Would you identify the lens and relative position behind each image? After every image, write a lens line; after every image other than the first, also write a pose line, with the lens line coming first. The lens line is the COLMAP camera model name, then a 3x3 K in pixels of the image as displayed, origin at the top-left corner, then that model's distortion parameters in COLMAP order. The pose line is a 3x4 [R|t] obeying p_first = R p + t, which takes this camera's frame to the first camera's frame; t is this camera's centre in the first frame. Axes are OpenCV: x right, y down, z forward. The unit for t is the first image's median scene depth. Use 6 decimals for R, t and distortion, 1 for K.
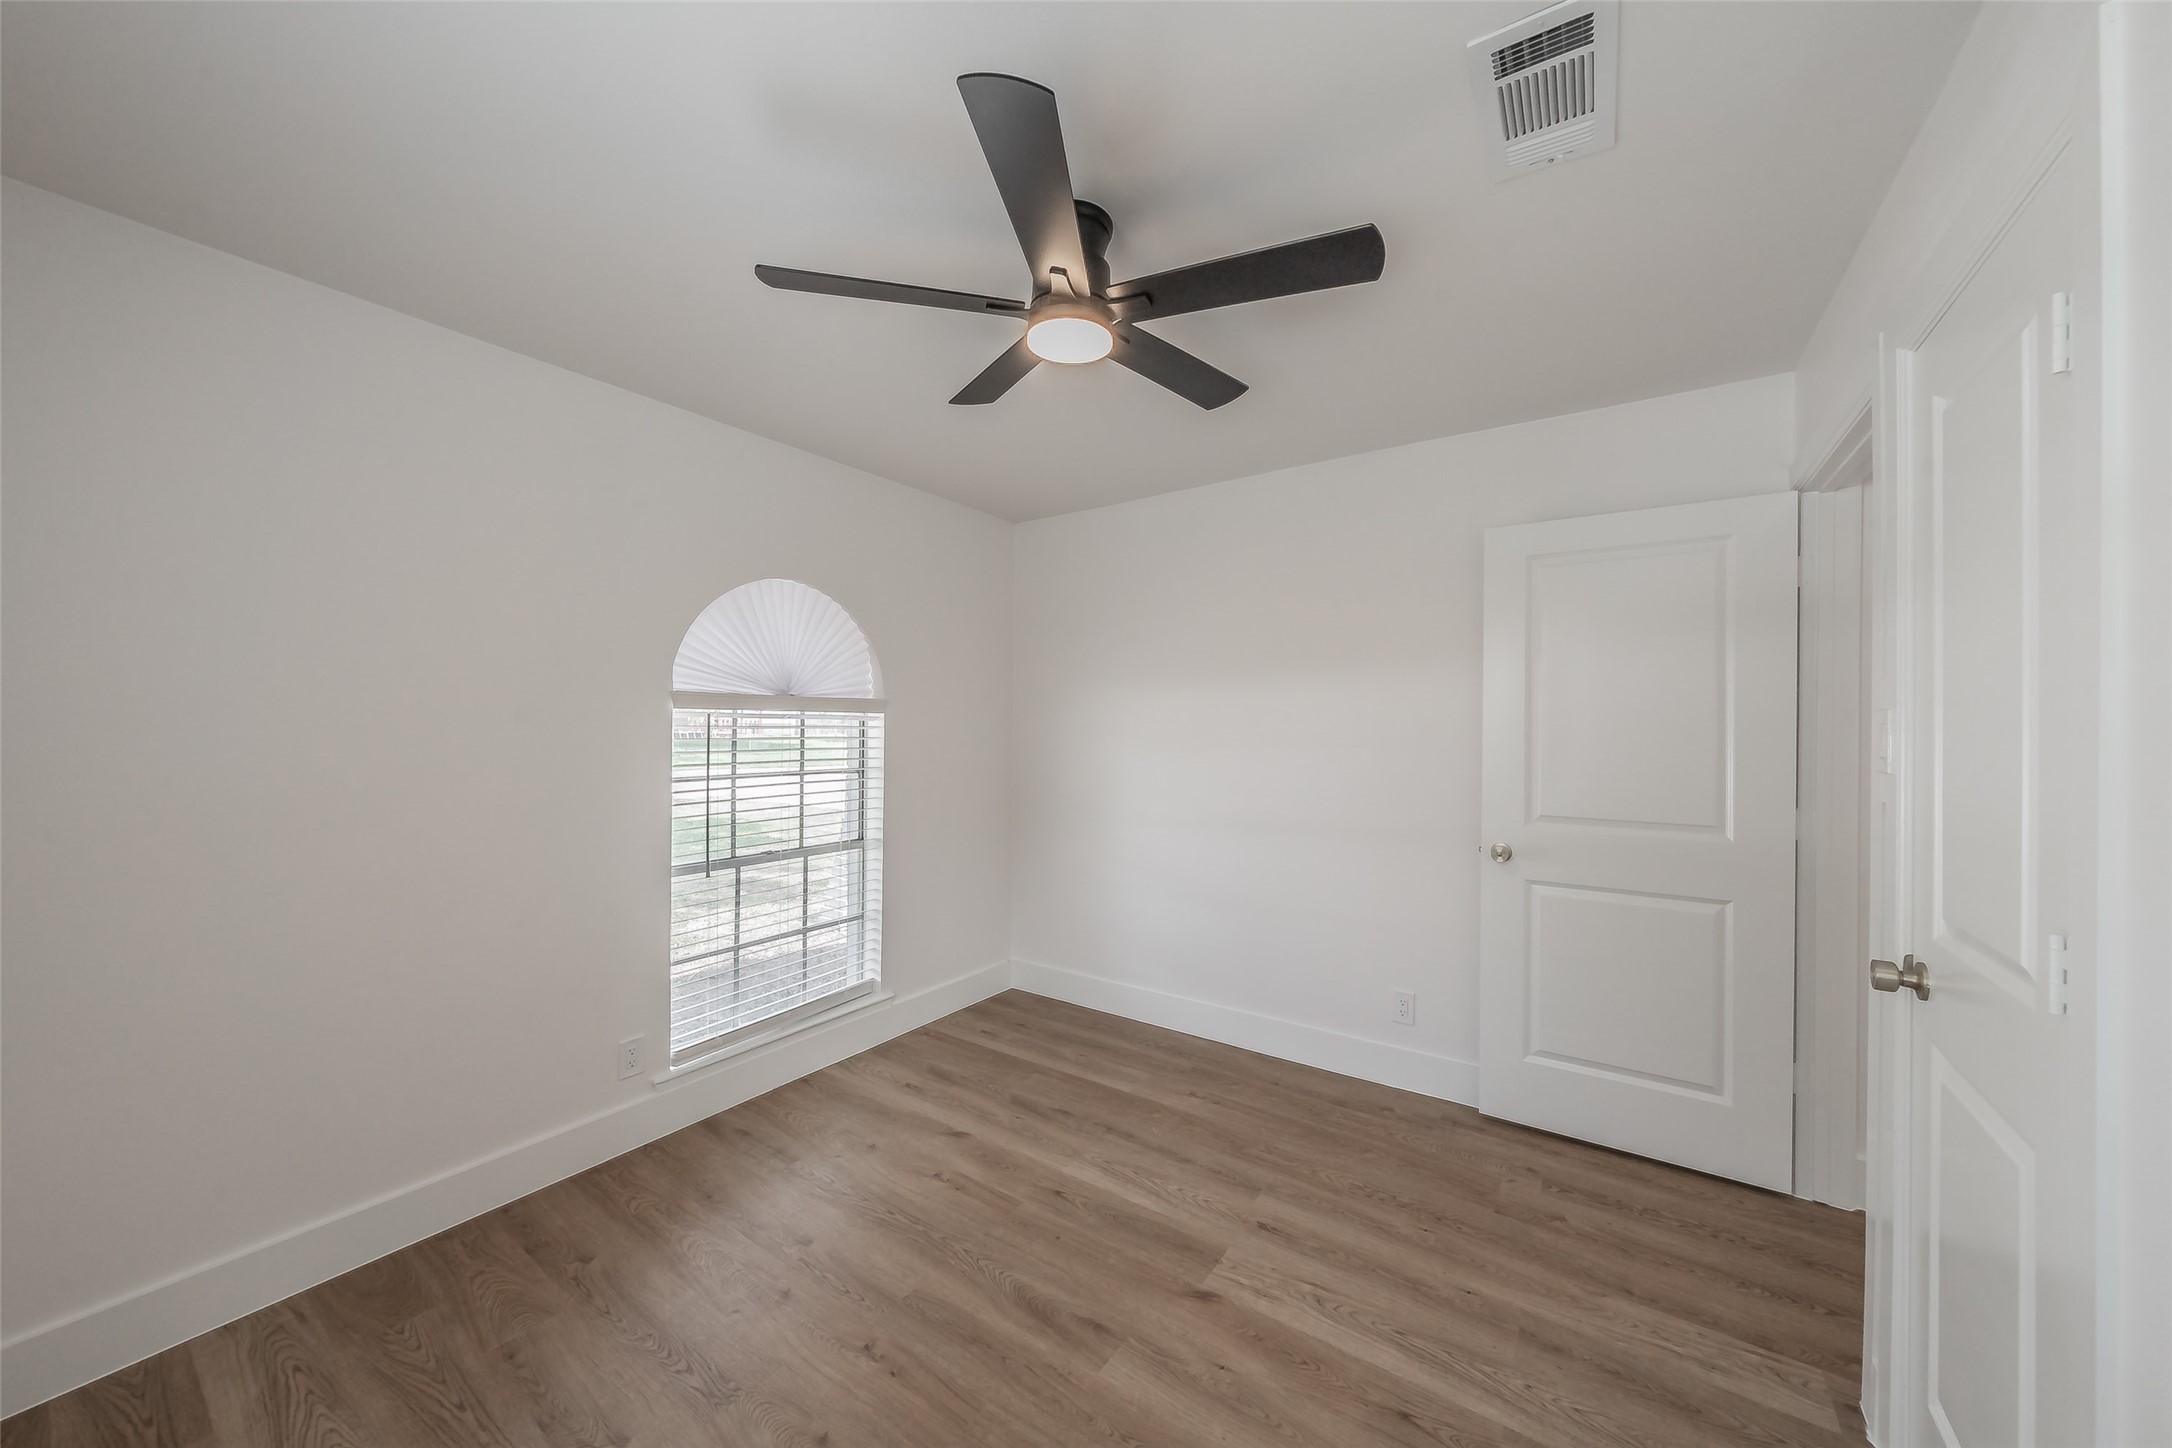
lens RADIAL K [[752.2, 0, 1092.0], [0, 752.2, 720.0], [0, 0, 1]] dist [0.000084, 0.000021]
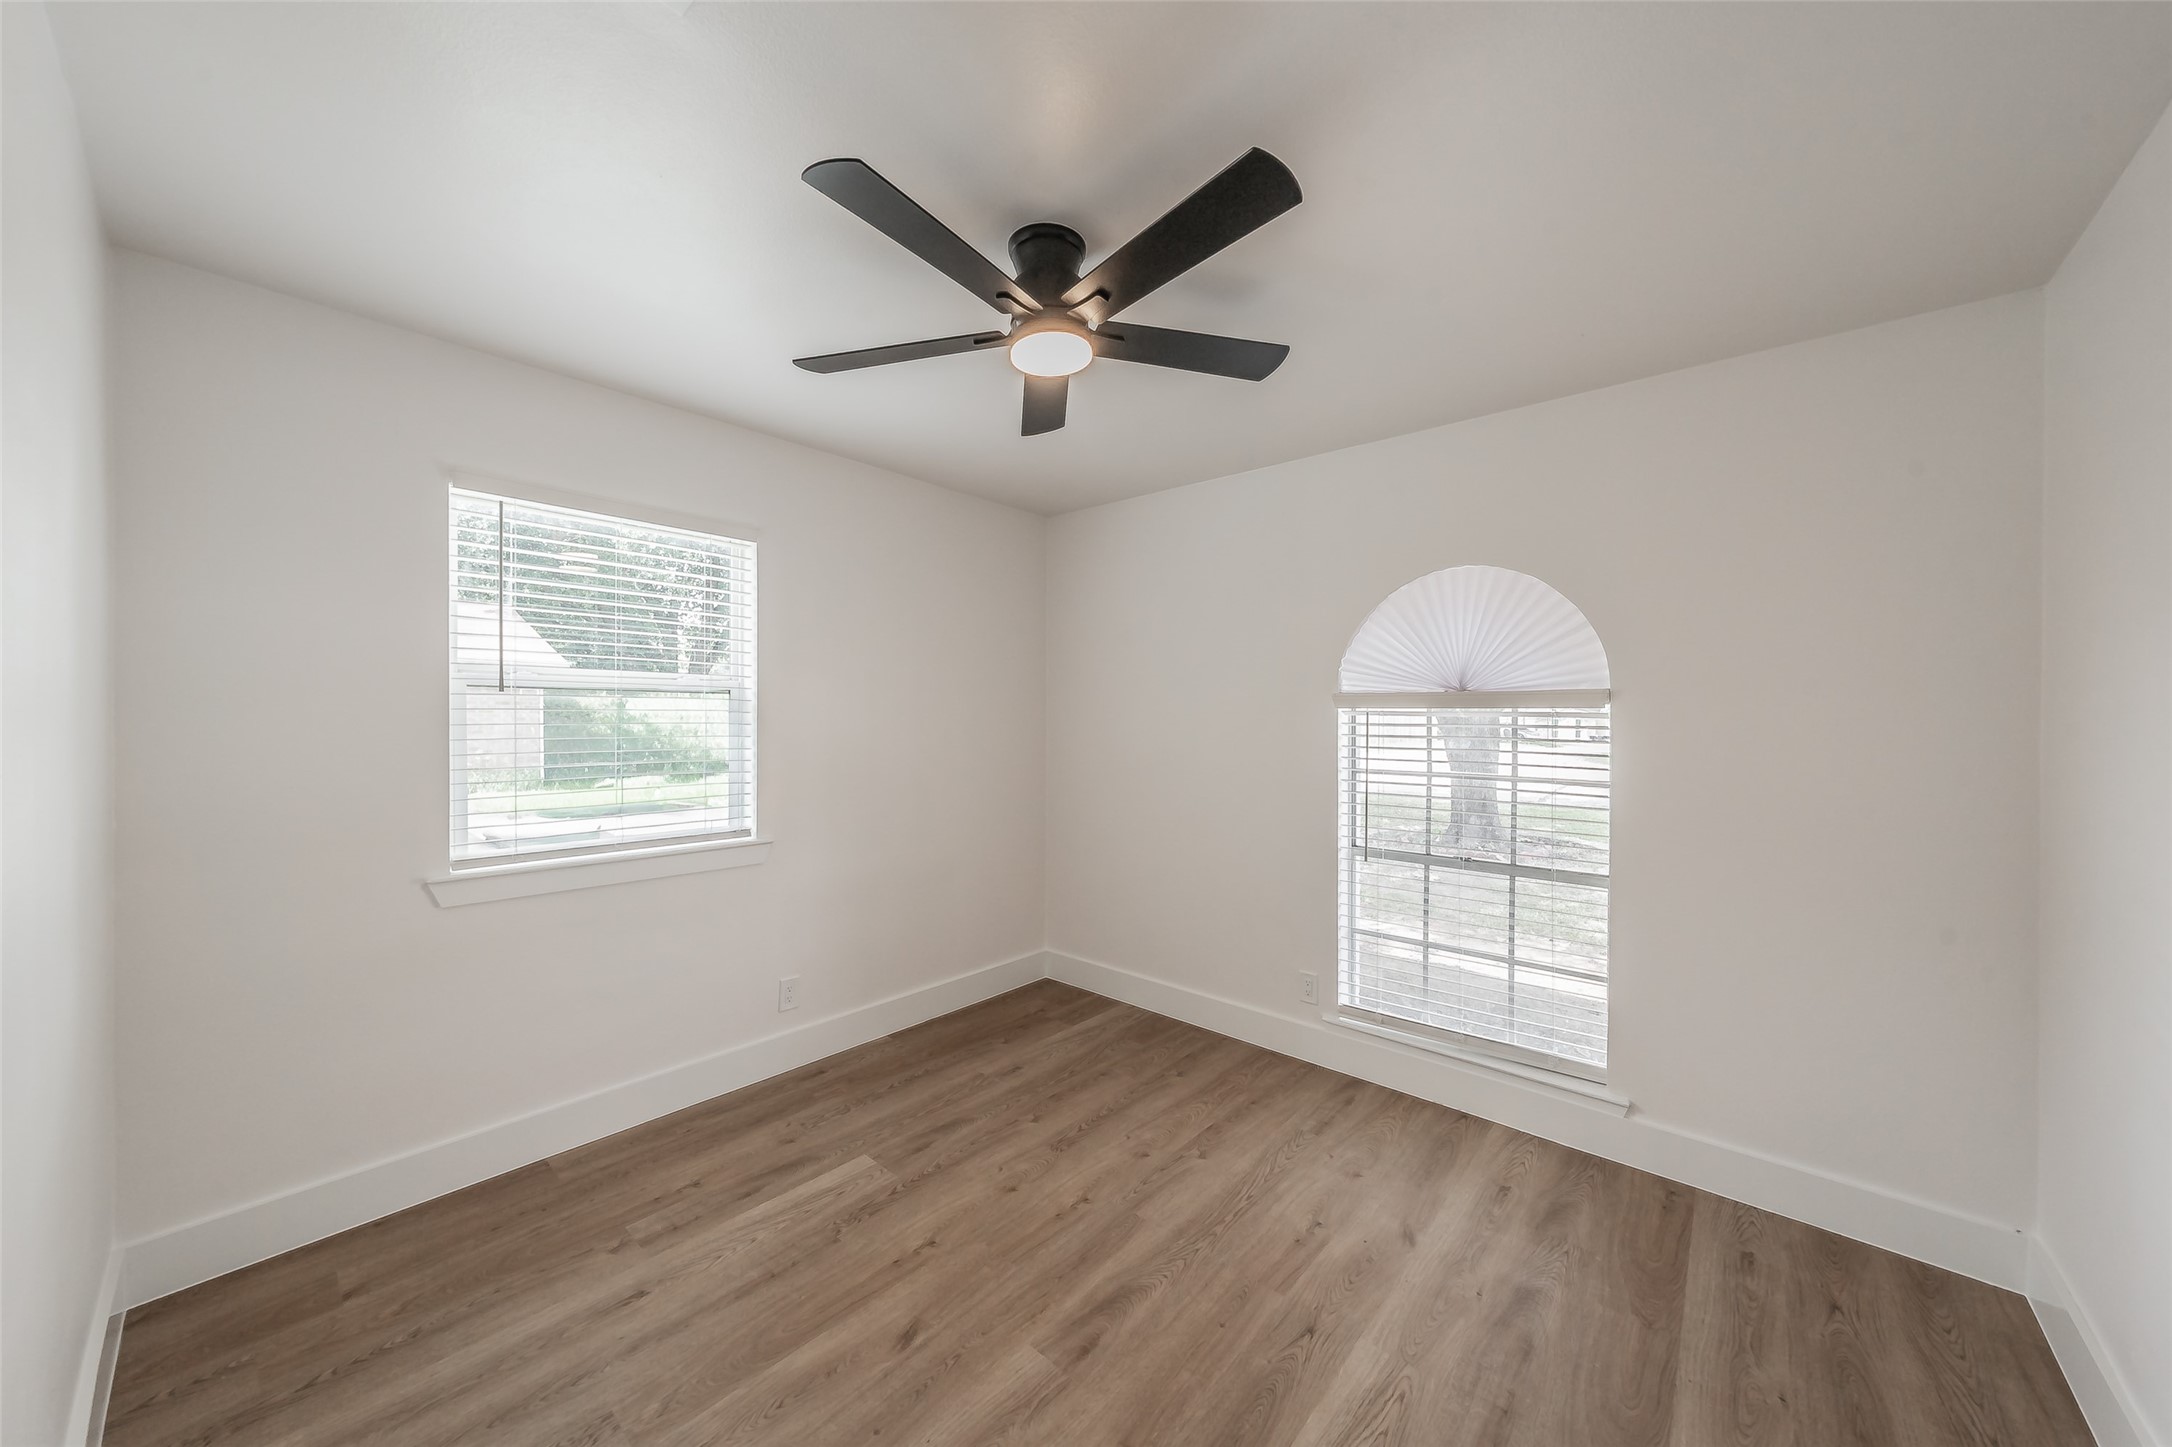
lens RADIAL K [[719.7, 0, 1063.7], [0, 719.7, 721.8], [0, 0, 1]] dist [-0.000294, -0.000040]
pose [[-0.100339, 0.002999, -0.994949, 0.638932], [-0.002354, 0.999992, 0.003252, 0.004032], [0.994951, 0.002668, -0.100331, 0.740029]]
